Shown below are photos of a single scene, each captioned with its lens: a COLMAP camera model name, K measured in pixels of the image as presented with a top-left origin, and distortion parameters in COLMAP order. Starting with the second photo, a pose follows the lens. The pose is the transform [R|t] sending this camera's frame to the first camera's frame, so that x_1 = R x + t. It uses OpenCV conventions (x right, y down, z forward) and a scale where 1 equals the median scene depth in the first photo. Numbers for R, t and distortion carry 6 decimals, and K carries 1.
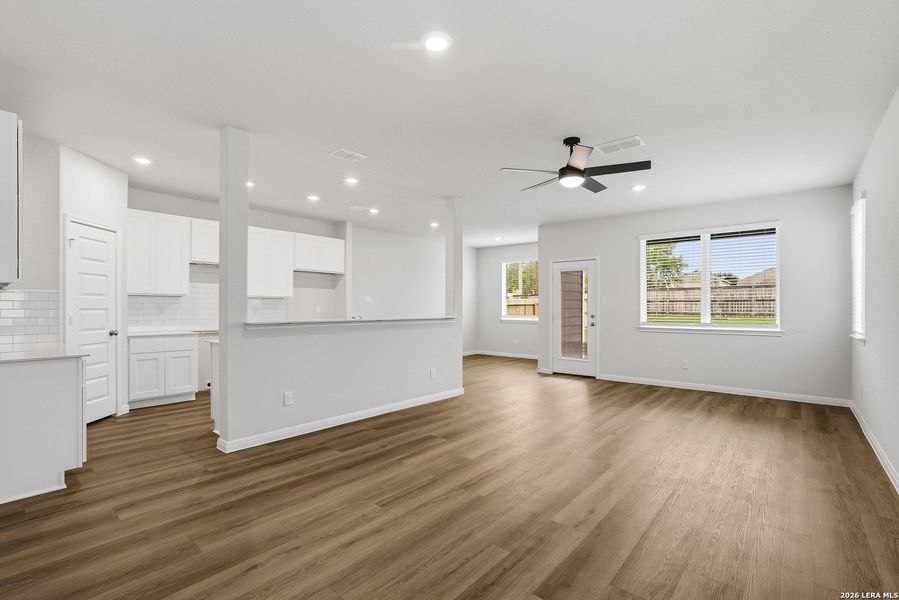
lens RADIAL K [[413.5, 0, 446.0], [0, 413.5, 307.4], [0, 0, 1]] dist [-0.043767, 0.023710]
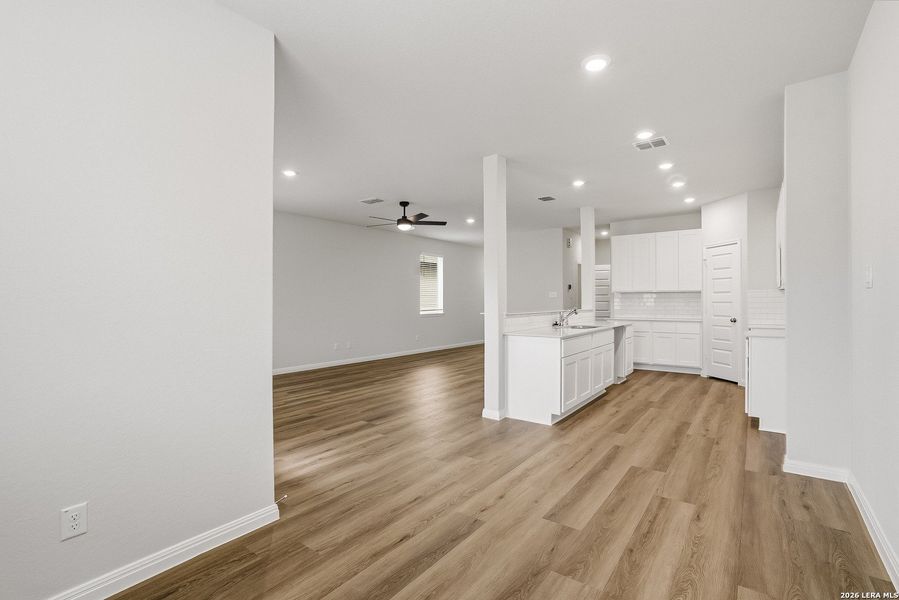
lens RADIAL K [[421.7, 0, 449.5], [0, 421.7, 300.0], [0, 0, 1]] dist [-0.046719, 0.023451]
pose [[-0.997299, 0.000539, -0.073445, 0.247004], [0.000293, 0.999994, 0.003359, -0.008458], [0.073446, 0.003328, -0.997294, 2.794357]]
